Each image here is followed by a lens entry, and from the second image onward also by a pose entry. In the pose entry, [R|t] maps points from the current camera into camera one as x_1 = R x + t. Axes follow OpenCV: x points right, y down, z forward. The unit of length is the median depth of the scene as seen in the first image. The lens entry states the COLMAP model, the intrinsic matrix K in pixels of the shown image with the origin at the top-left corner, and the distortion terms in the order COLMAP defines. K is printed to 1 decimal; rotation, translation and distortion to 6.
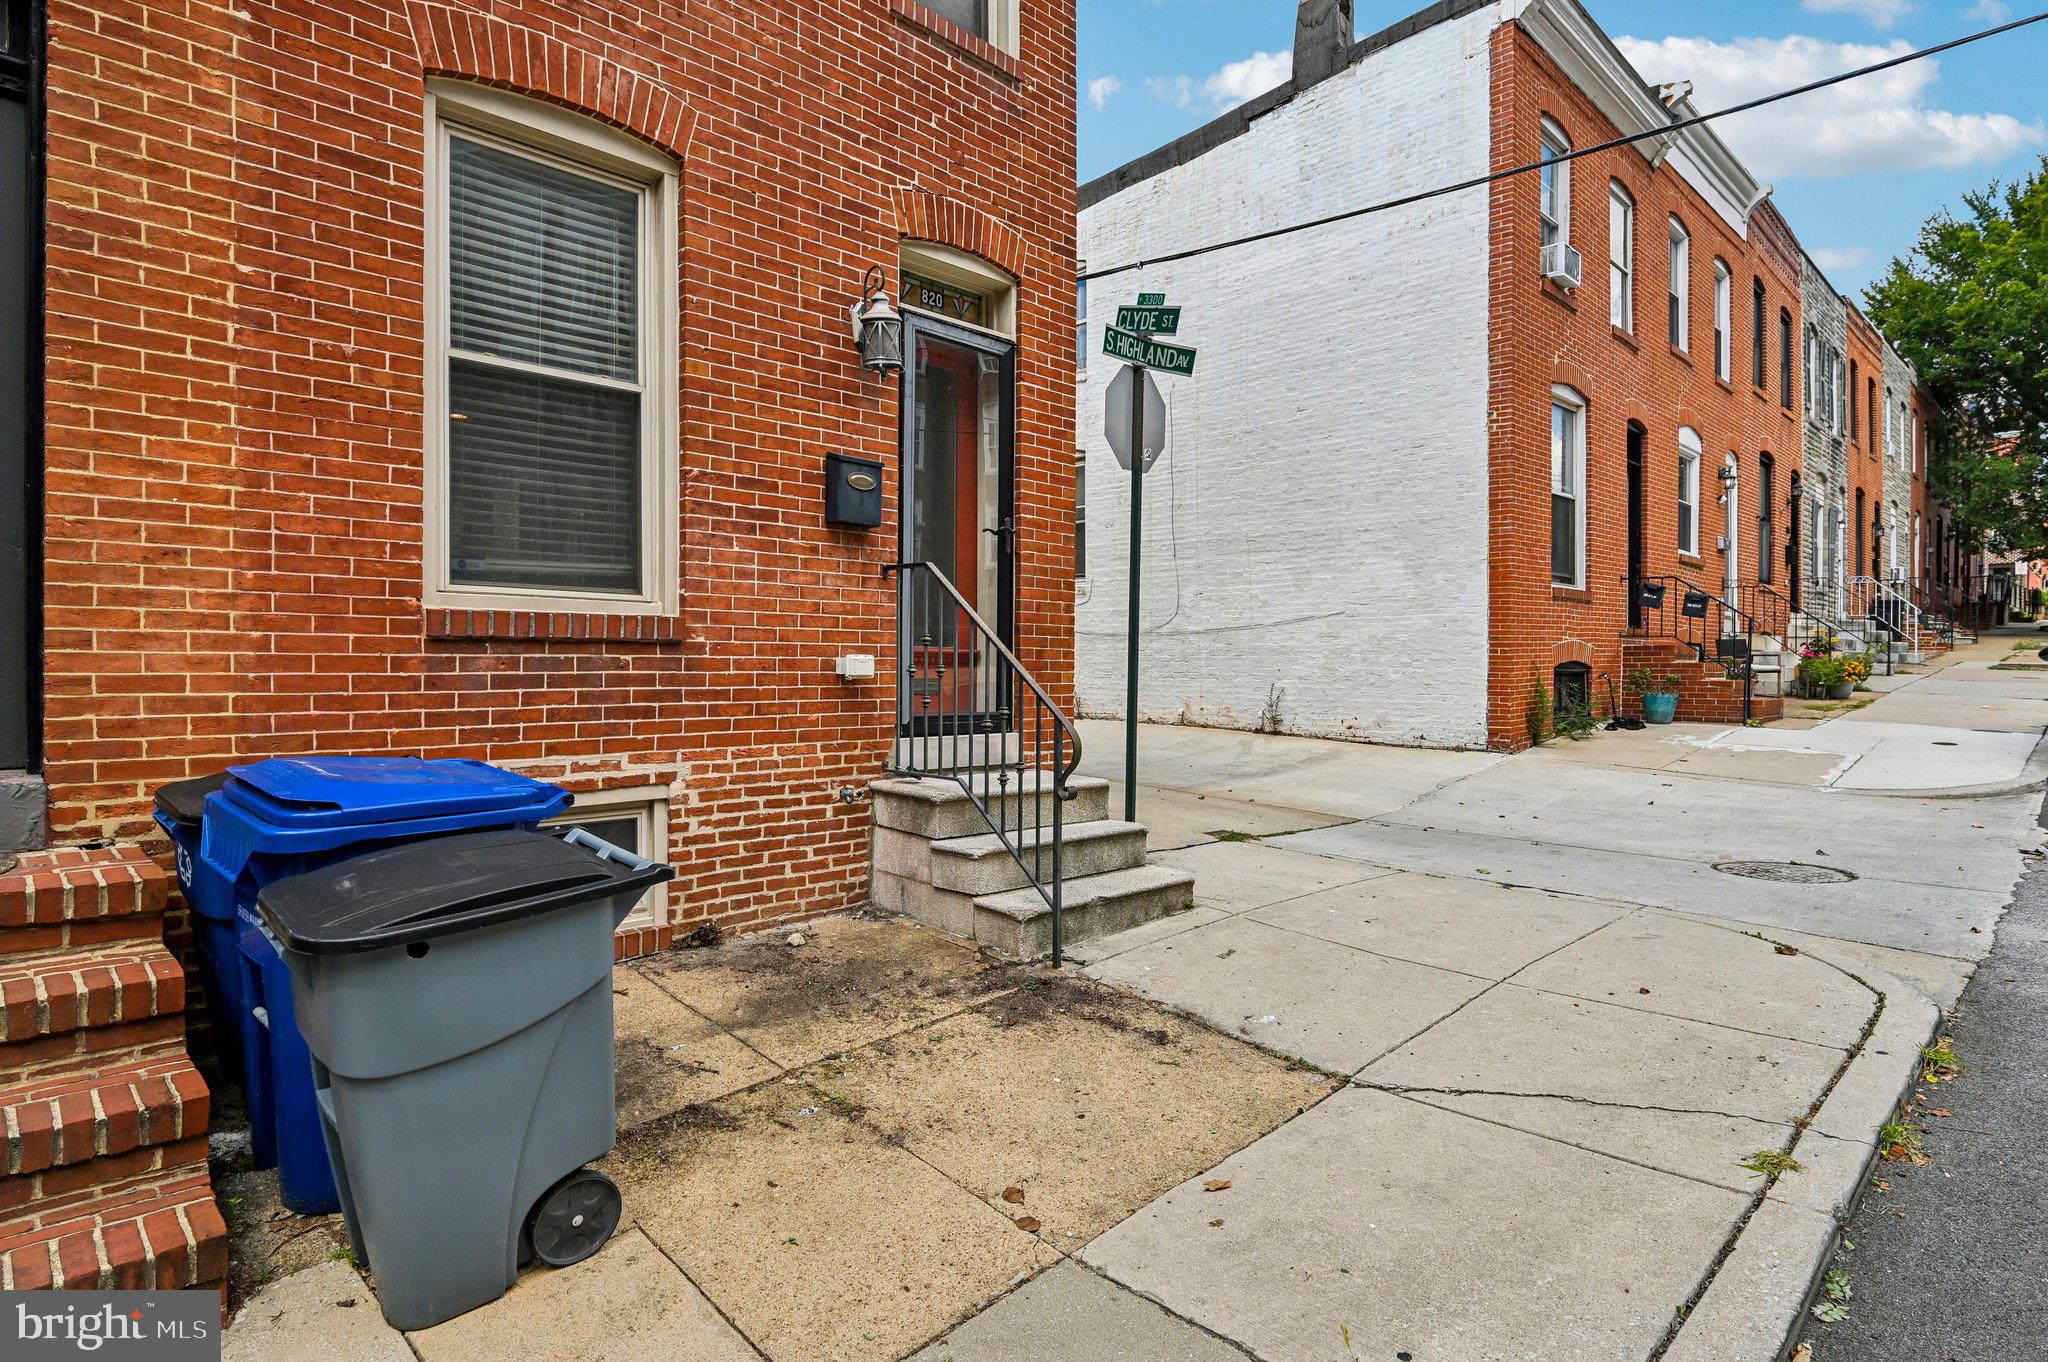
lens RADIAL K [[1088.2, 0, 1025.1], [0, 1088.2, 681.7], [0, 0, 1]] dist [-0.012483, -0.000072]
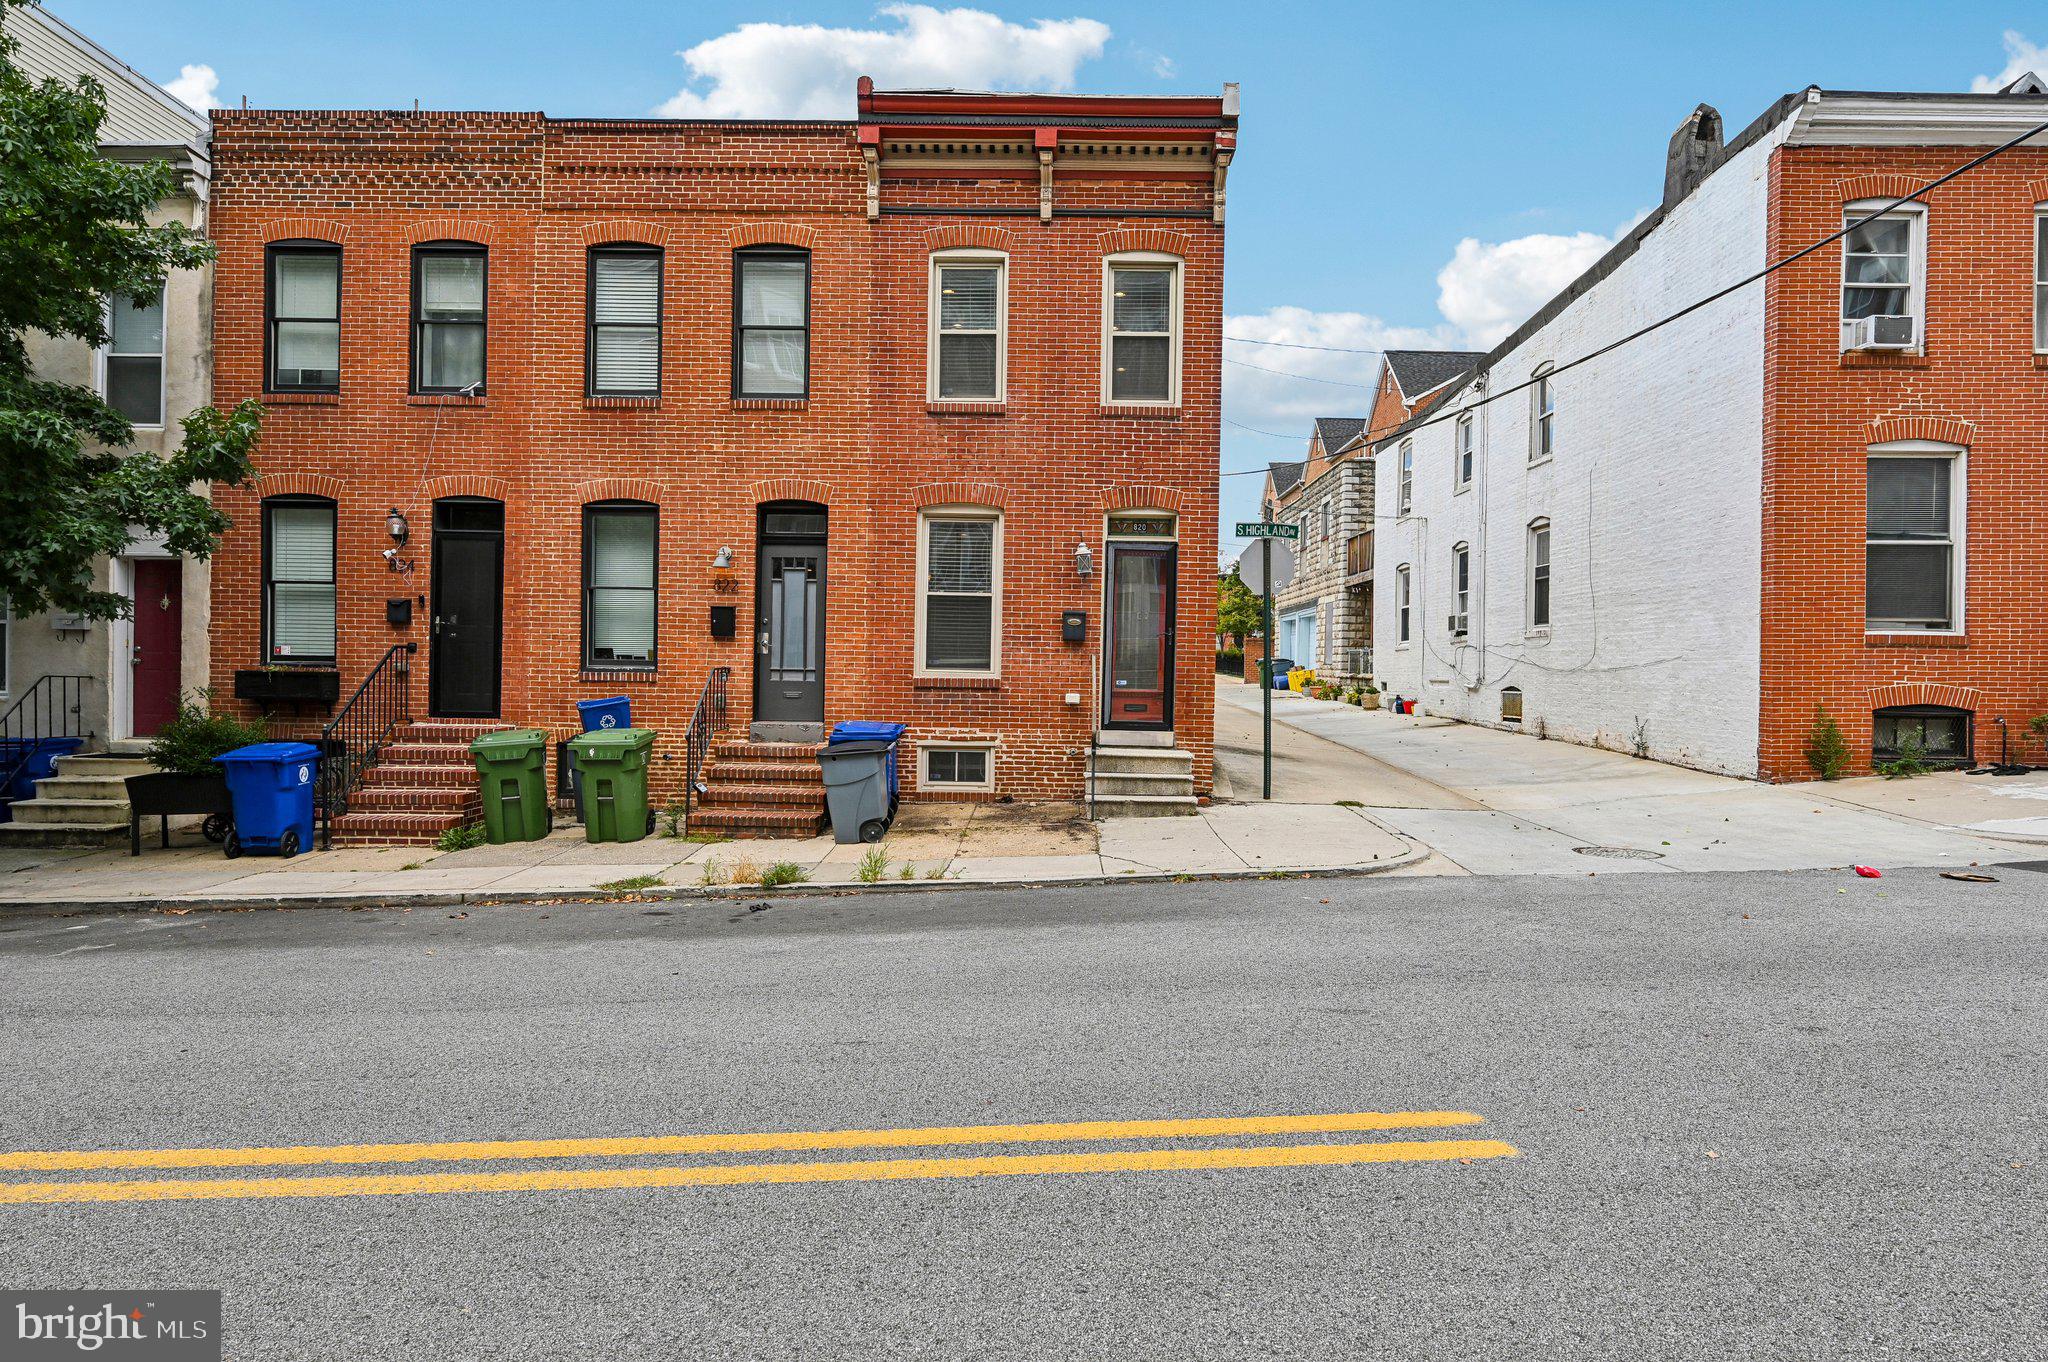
lens RADIAL K [[1088.2, 0, 1025.1], [0, 1088.2, 681.7], [0, 0, 1]] dist [-0.012483, -0.000072]
pose [[0.703076, 0.015932, -0.710936, 0.698939], [-0.022887, 0.999738, -0.000230, -0.022941], [0.710746, 0.016432, 0.703257, -0.361813]]
